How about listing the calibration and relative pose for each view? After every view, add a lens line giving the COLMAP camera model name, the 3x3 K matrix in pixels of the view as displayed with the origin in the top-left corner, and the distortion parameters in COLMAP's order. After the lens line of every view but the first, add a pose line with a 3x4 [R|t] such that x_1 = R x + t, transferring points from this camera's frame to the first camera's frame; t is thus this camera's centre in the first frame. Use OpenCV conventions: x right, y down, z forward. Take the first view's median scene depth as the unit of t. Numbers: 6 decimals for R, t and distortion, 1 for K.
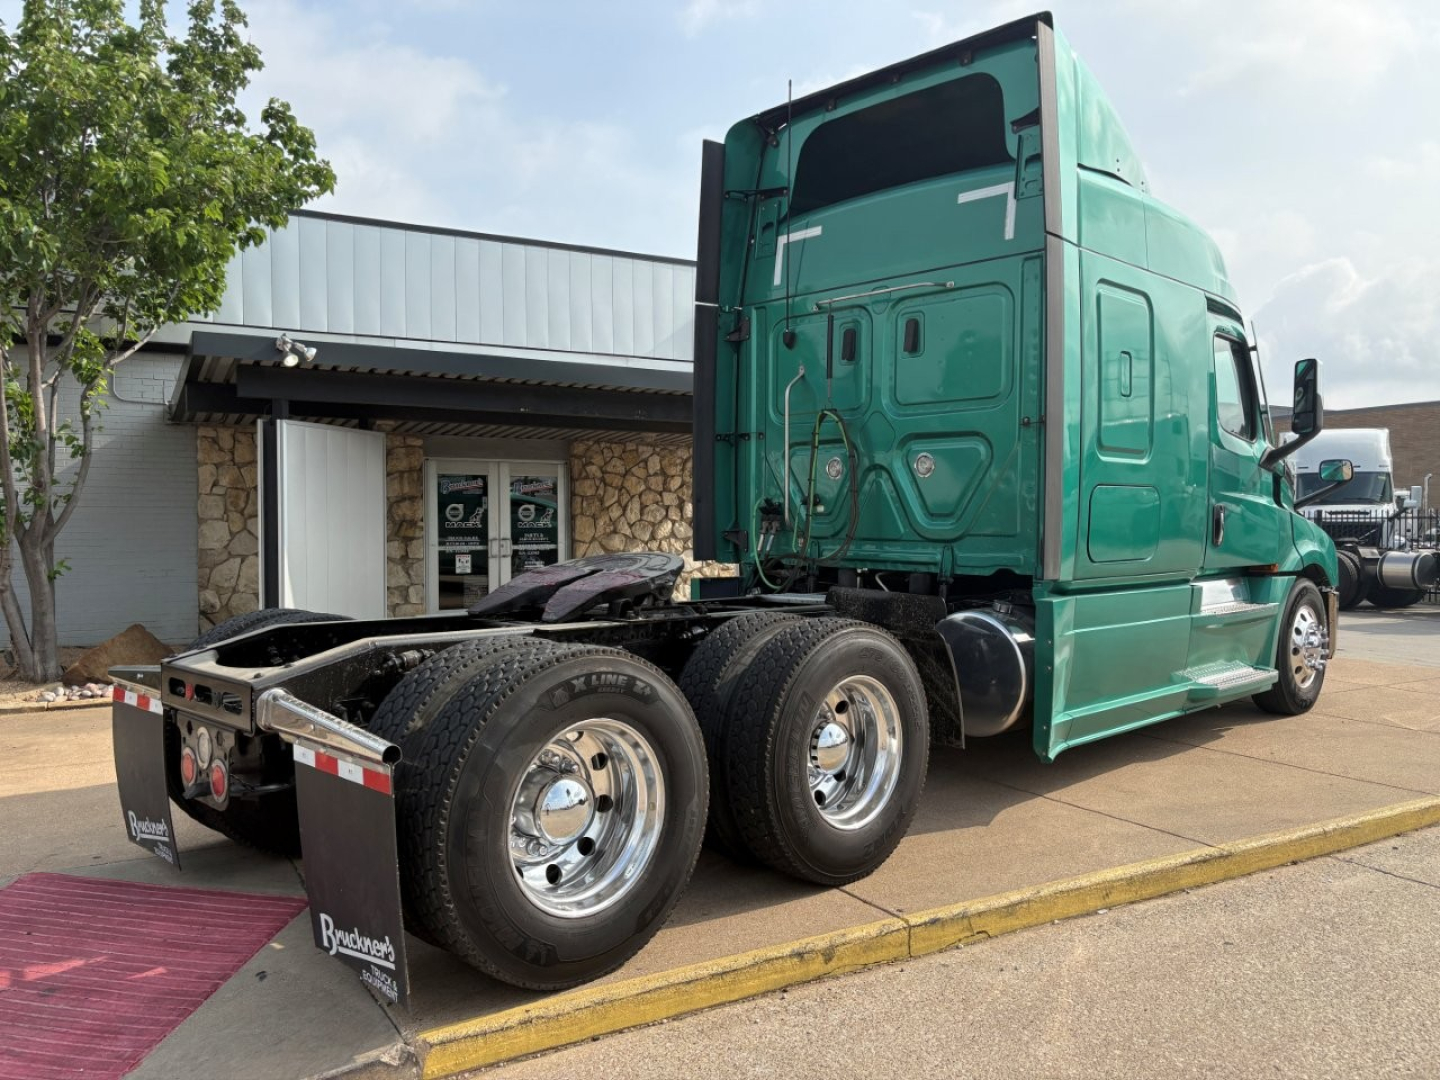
lens RADIAL K [[1105.5, 0, 728.7], [0, 1105.5, 548.2], [0, 0, 1]] dist [0.025064, -0.003024]
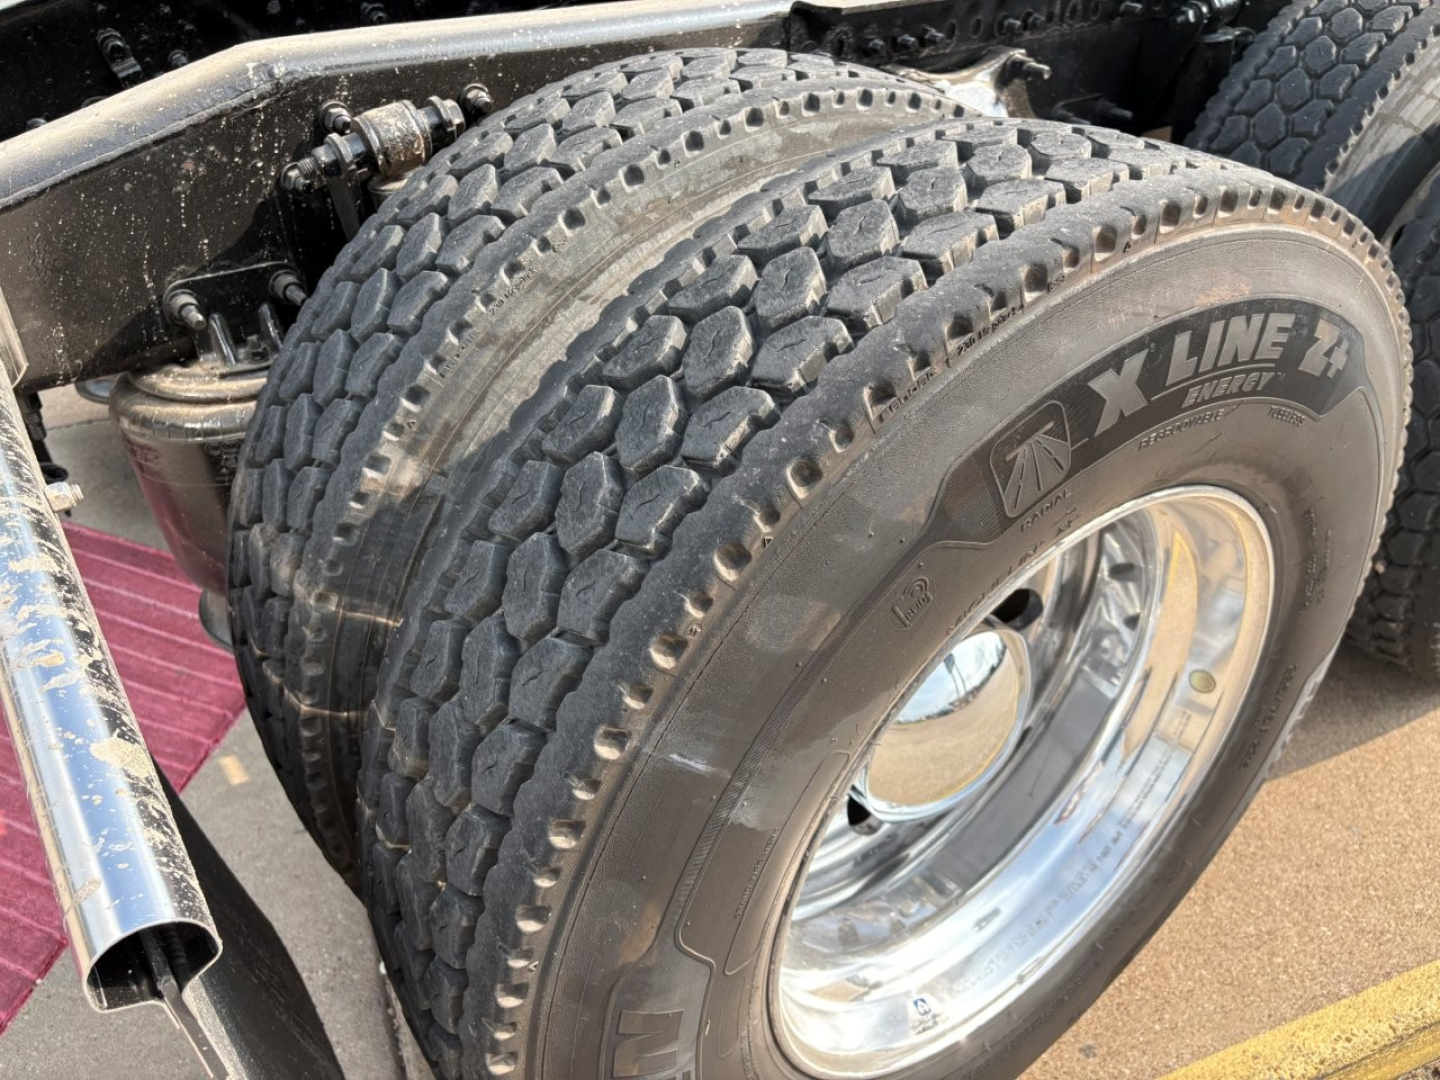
lens RADIAL K [[1105.5, 0, 728.7], [0, 1105.5, 548.2], [0, 0, 1]] dist [0.025064, -0.003024]
pose [[0.988680, 0.083848, -0.124422, -0.160375], [-0.002161, 0.837142, 0.546981, 0.033028], [0.150022, -0.540520, 0.827847, 0.727604]]
